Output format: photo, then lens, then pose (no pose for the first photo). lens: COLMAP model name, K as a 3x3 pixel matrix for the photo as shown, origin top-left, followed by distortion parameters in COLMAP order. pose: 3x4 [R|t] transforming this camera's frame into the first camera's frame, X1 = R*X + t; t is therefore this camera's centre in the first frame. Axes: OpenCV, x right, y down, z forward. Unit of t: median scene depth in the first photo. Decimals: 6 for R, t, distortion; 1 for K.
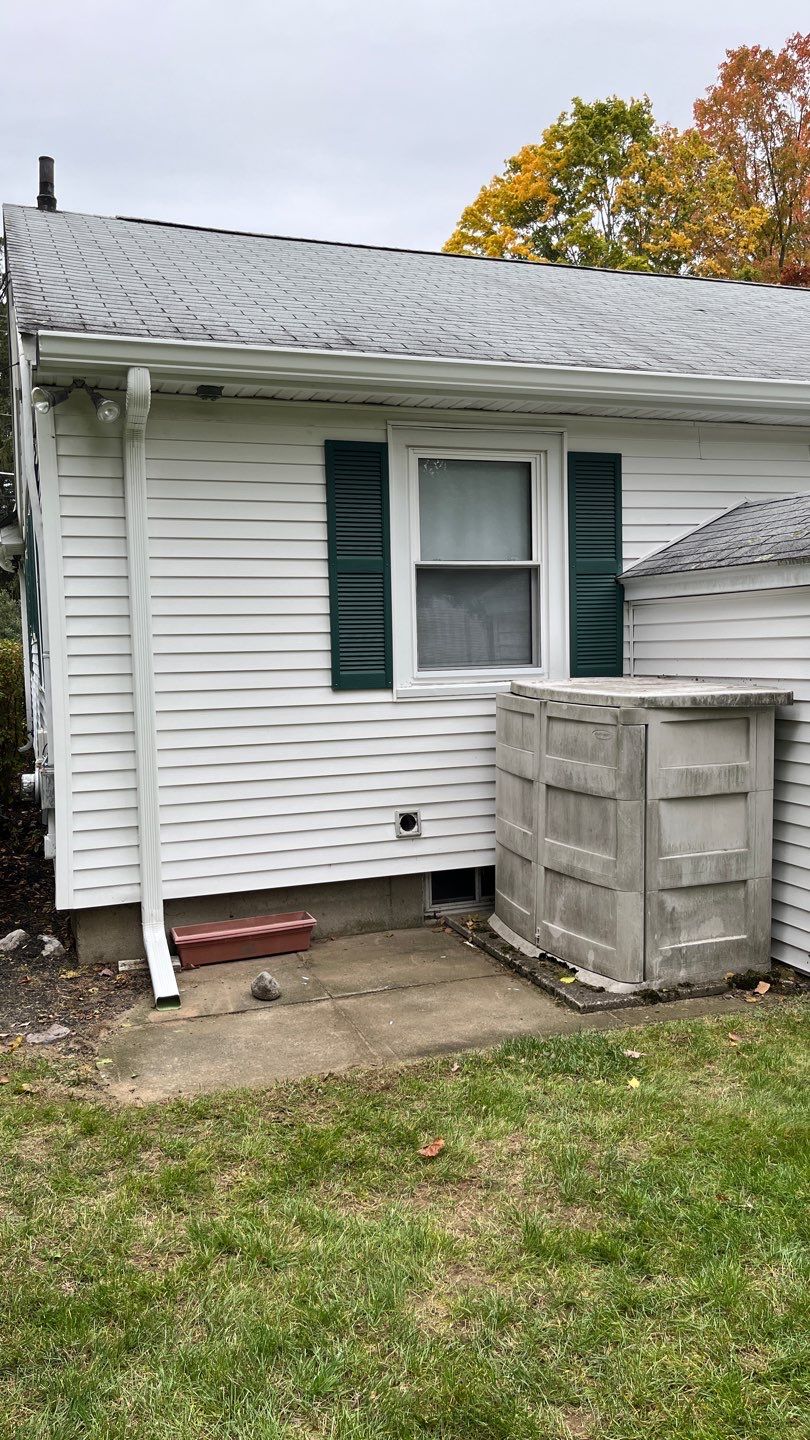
lens RADIAL K [[1089.2, 0, 405.0], [0, 1089.2, 720.0], [0, 0, 1]] dist [0.109657, -0.209363]
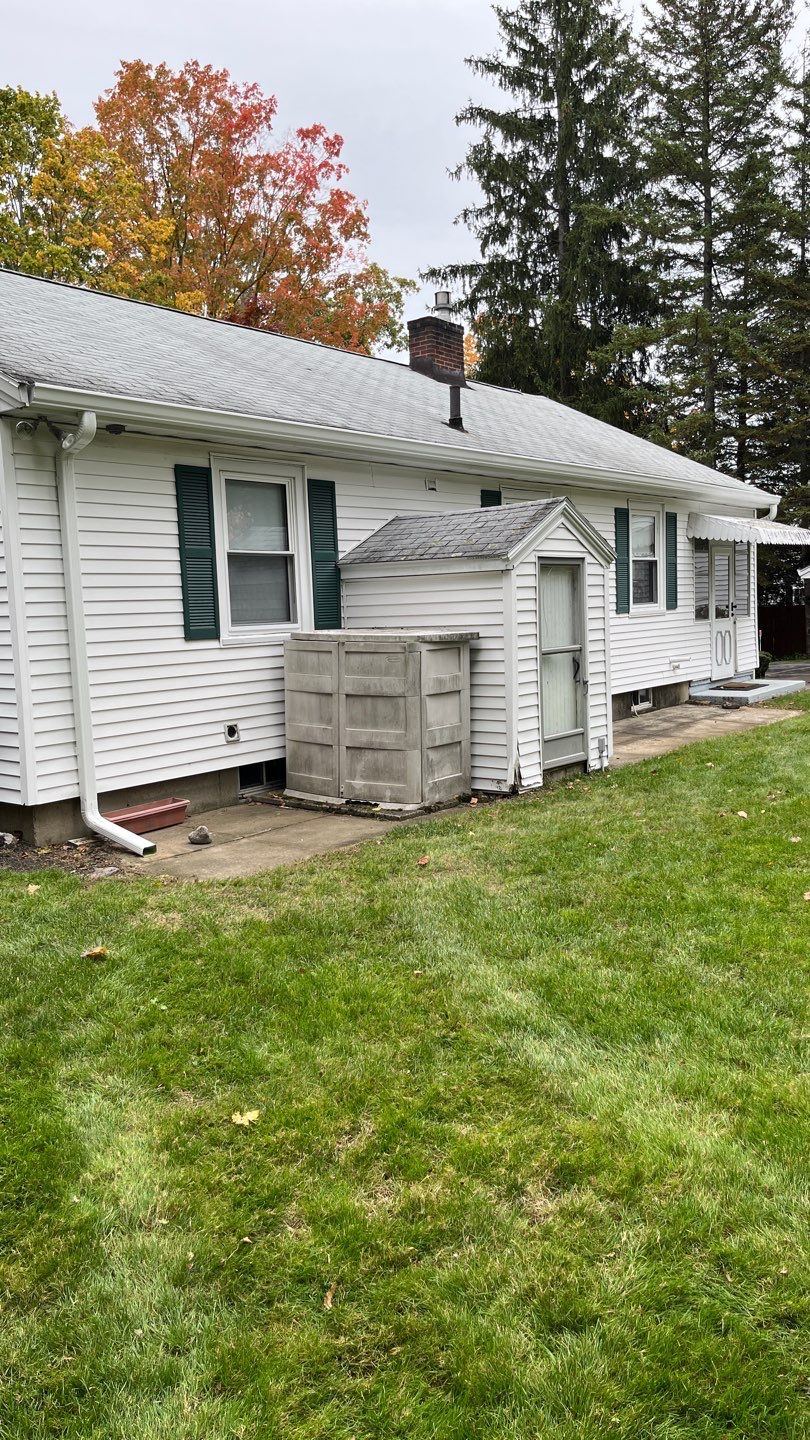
lens RADIAL K [[1027.6, 0, 424.6], [0, 1027.6, 717.2], [0, 0, 1]] dist [0.069937, -0.112265]
pose [[0.852702, -0.065047, 0.518333, -0.502544], [0.052952, 0.997869, 0.038116, 0.037634], [-0.519708, -0.005055, 0.854329, -0.309510]]
